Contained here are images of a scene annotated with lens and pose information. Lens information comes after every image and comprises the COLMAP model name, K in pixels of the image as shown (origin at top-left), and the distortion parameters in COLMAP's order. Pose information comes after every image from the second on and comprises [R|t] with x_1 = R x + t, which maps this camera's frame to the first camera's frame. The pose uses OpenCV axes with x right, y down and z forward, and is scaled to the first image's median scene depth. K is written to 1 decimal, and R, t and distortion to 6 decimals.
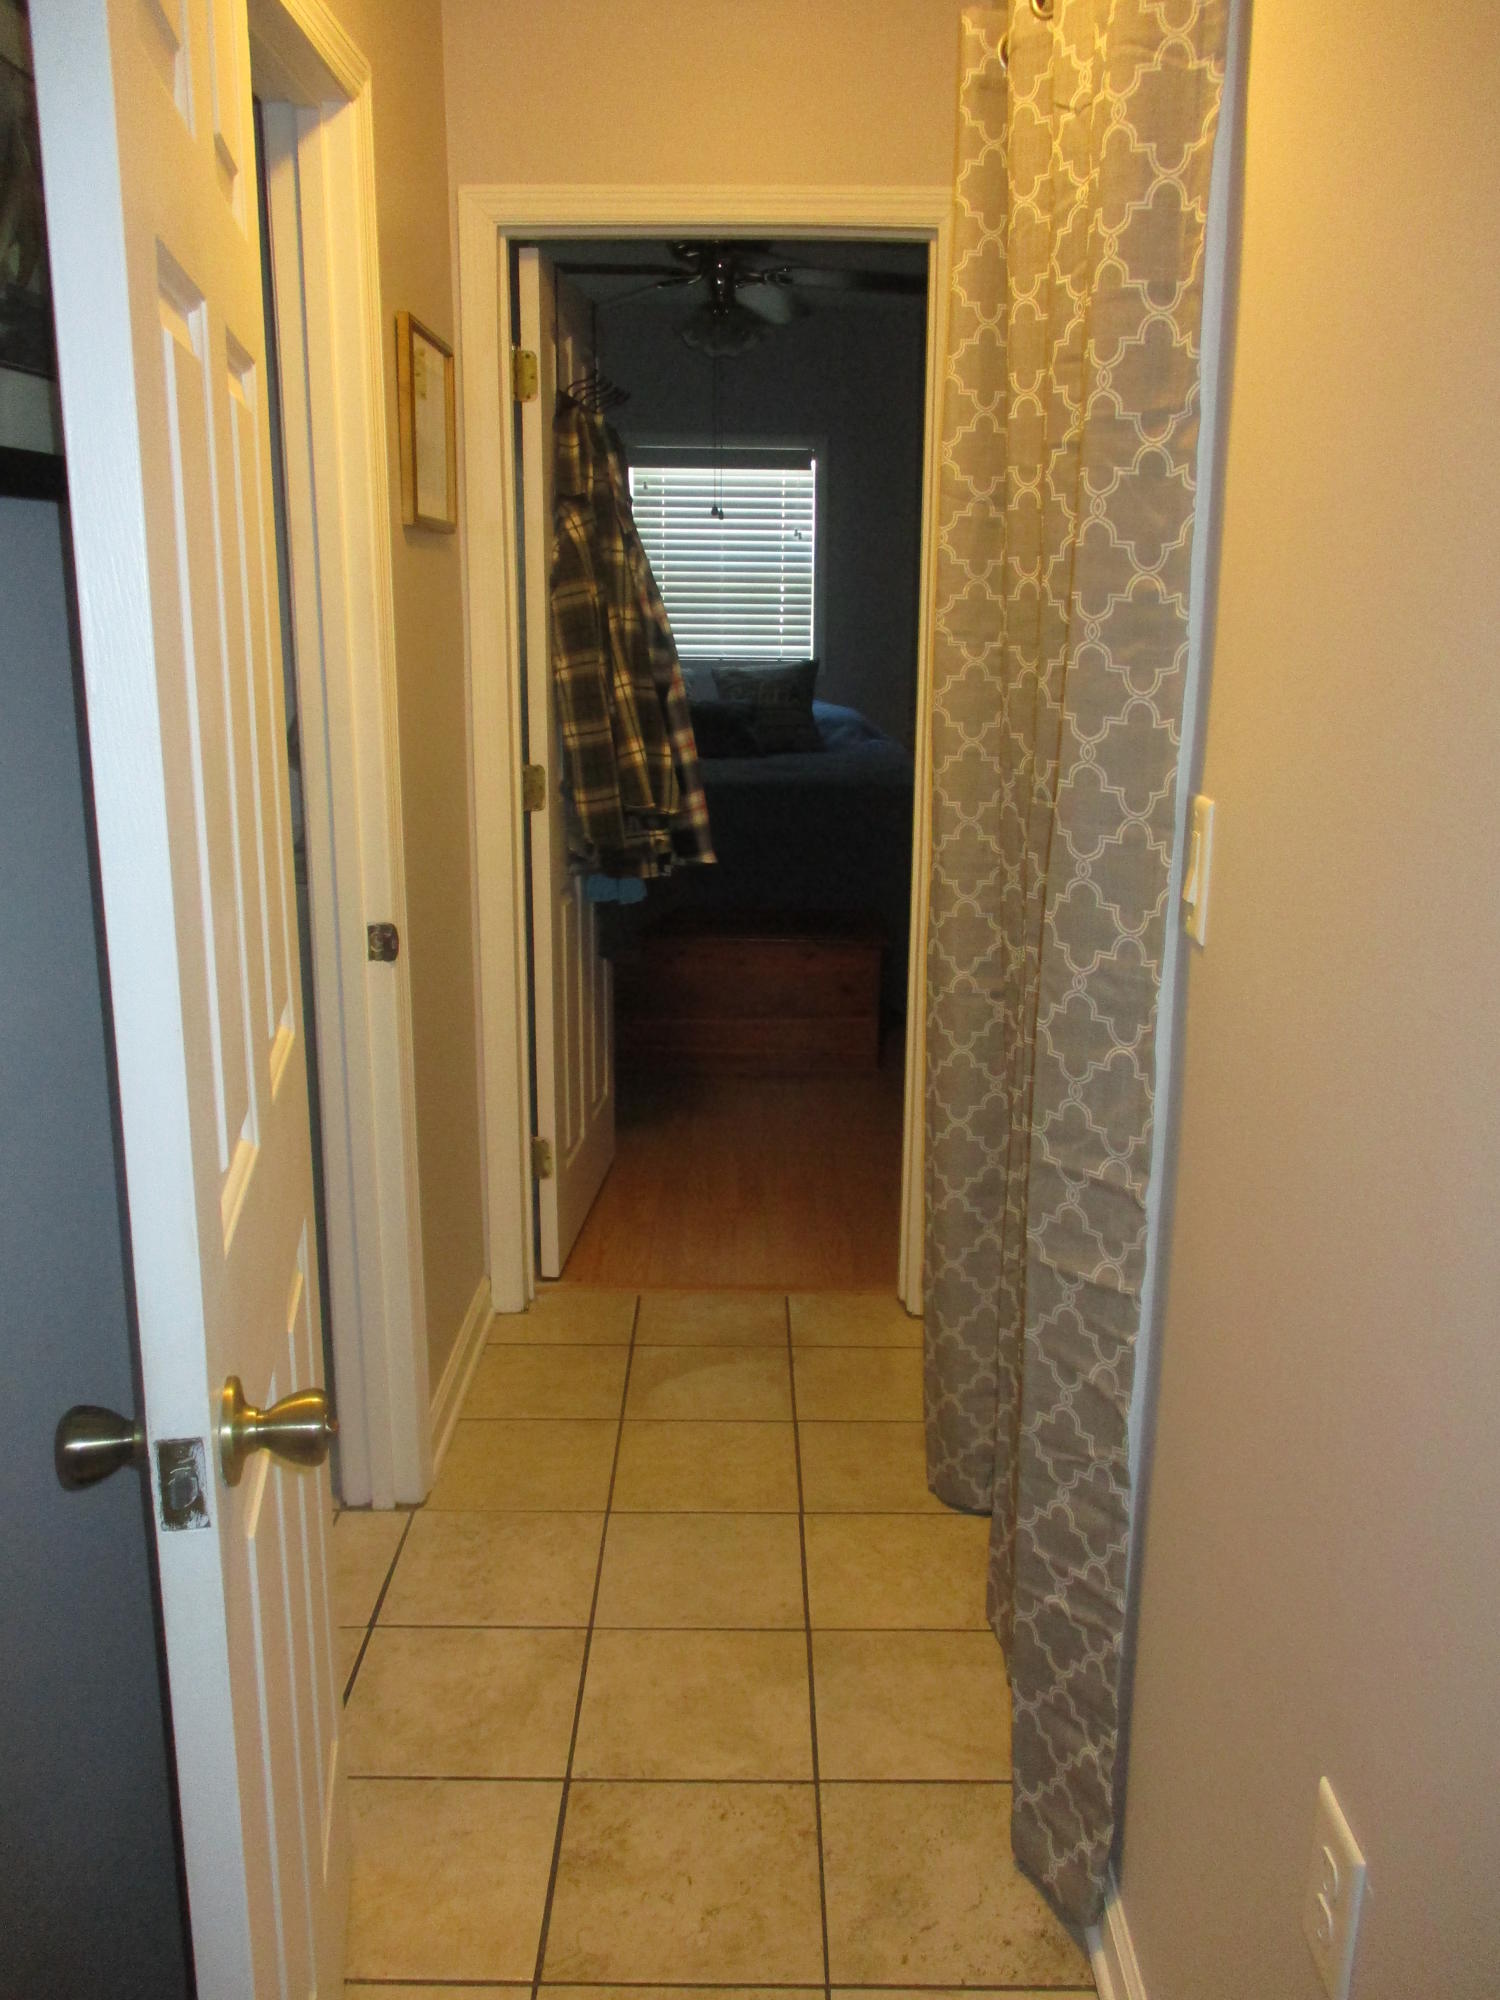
lens RADIAL K [[1635.6, 0, 754.9], [0, 1635.6, 995.7], [0, 0, 1]] dist [-0.051803, 0.001476]
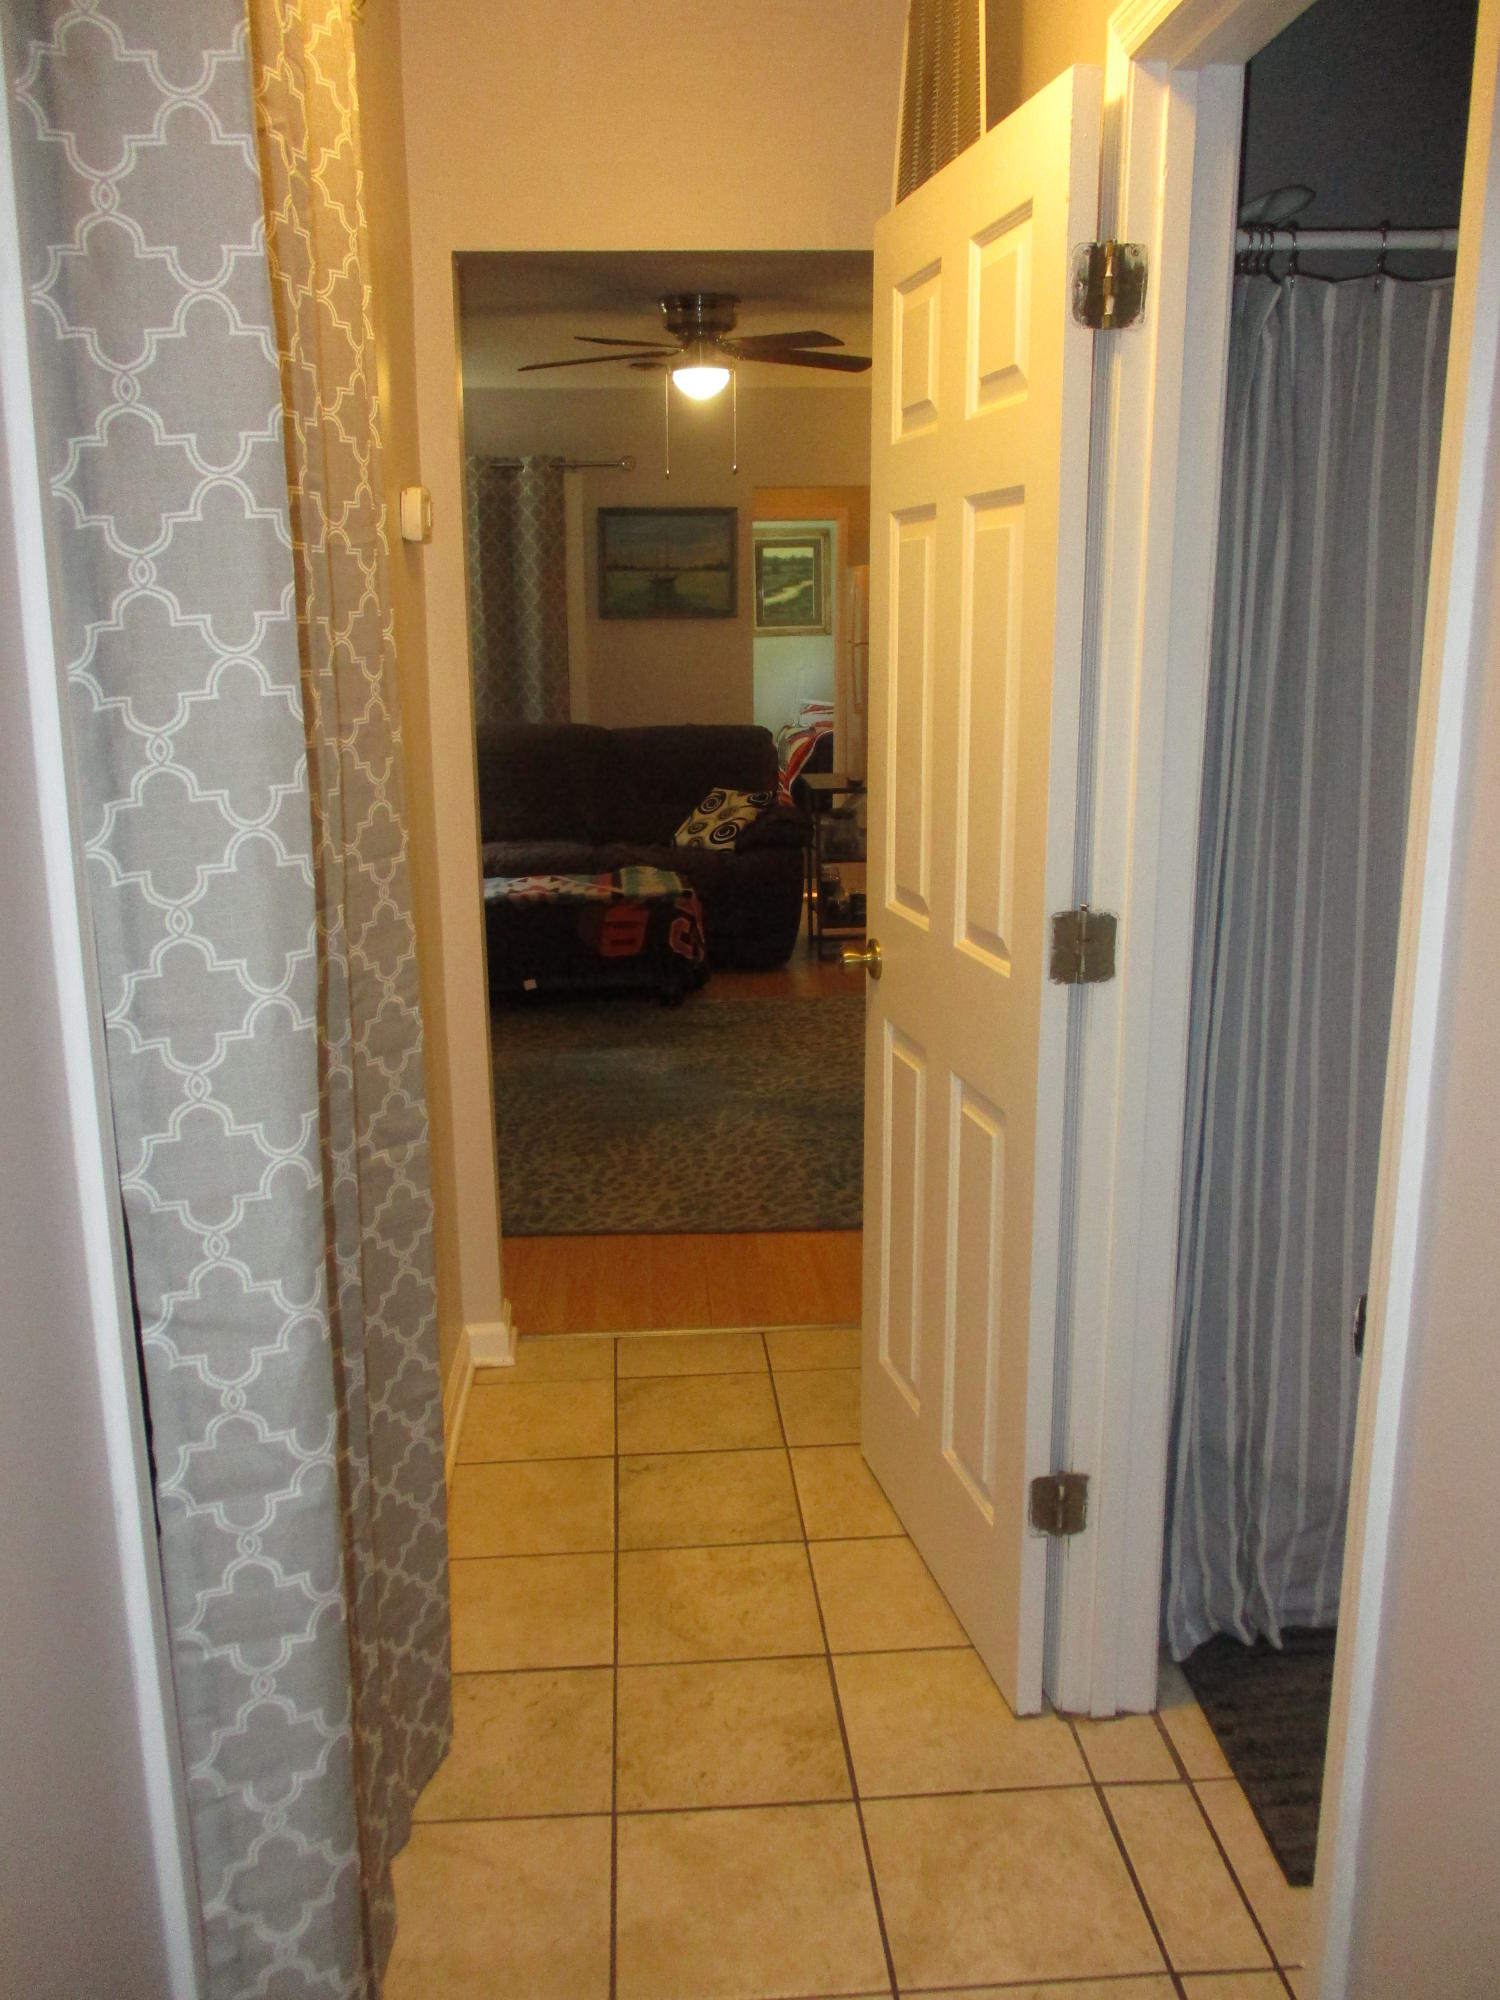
lens RADIAL K [[1639.9, 0, 751.4], [0, 1639.9, 1000.5], [0, 0, 1]] dist [-0.030115, 0.005023]
pose [[-0.997476, 0.014628, -0.069476, 0.018872], [-0.017852, 0.895437, 0.444829, -0.514865], [0.068719, 0.444947, -0.892916, 2.022024]]
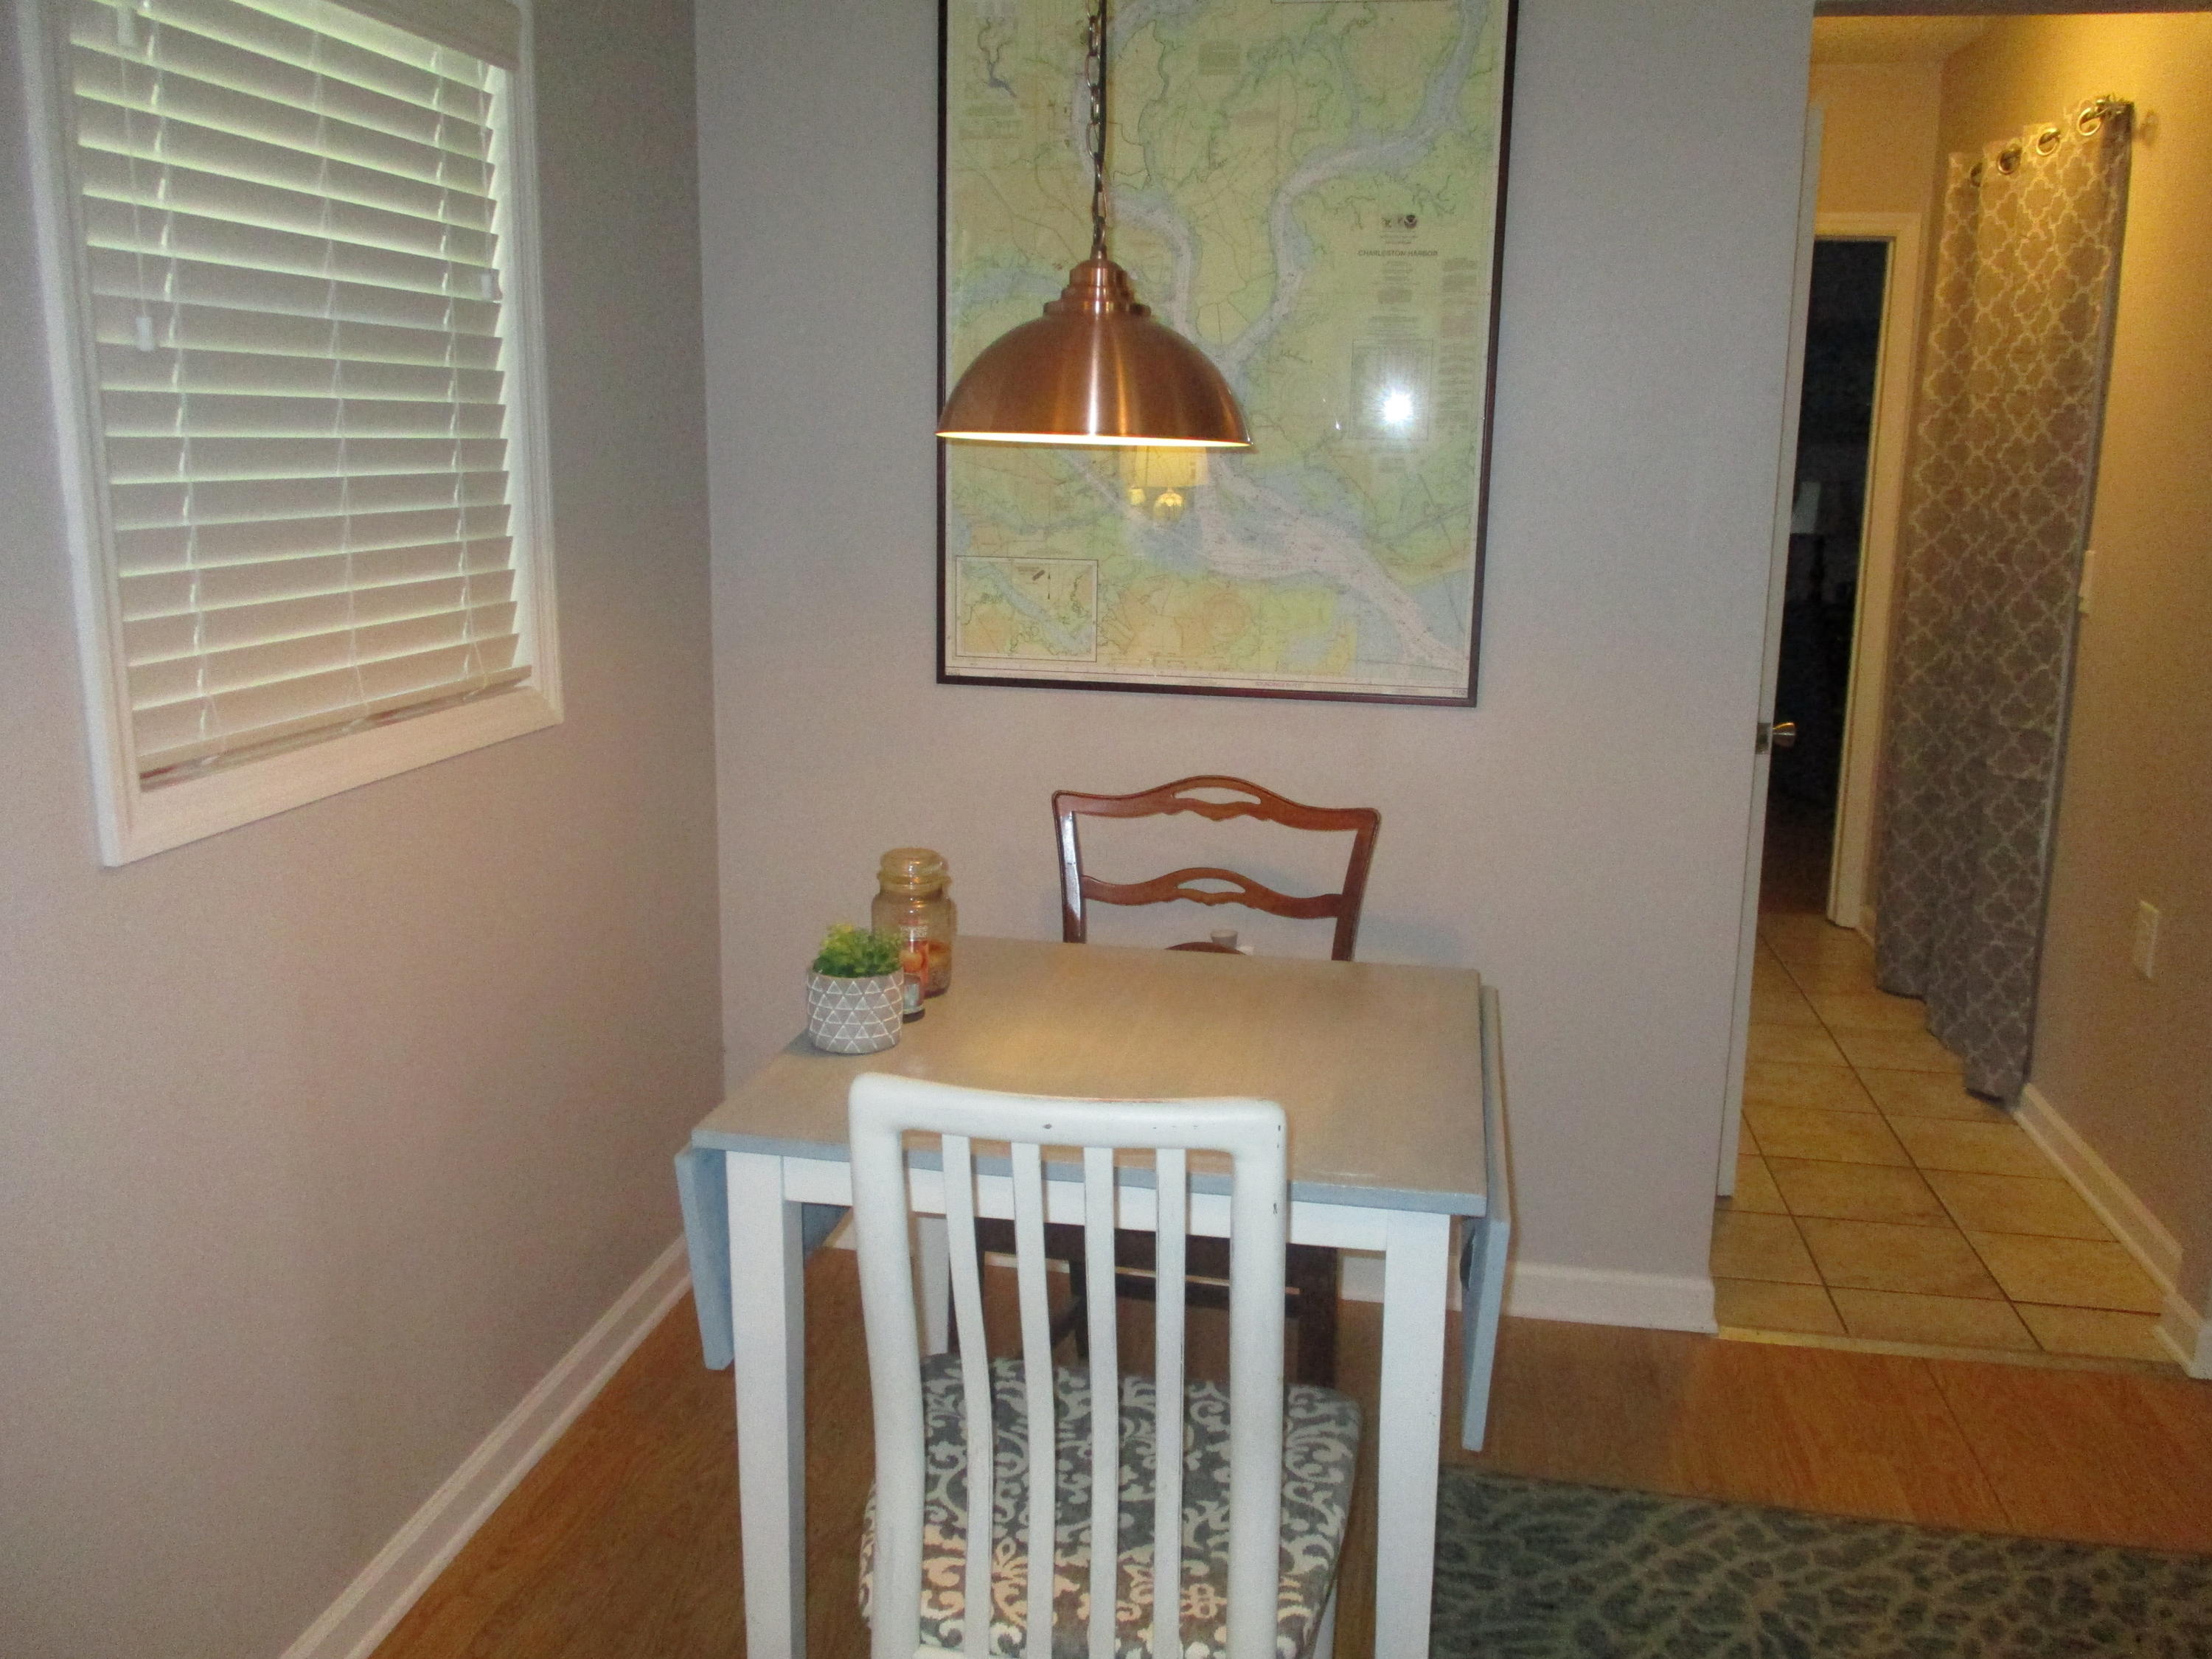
lens RADIAL K [[1813.8, 0, 1073.3], [0, 1813.8, 816.7], [0, 0, 1]] dist [-0.030115, 0.005023]
pose [[0.981403, 0.039405, -0.187869, -0.574196], [-0.046382, 0.998382, -0.032883, 0.360239], [0.186270, 0.040985, 0.981643, -1.562014]]
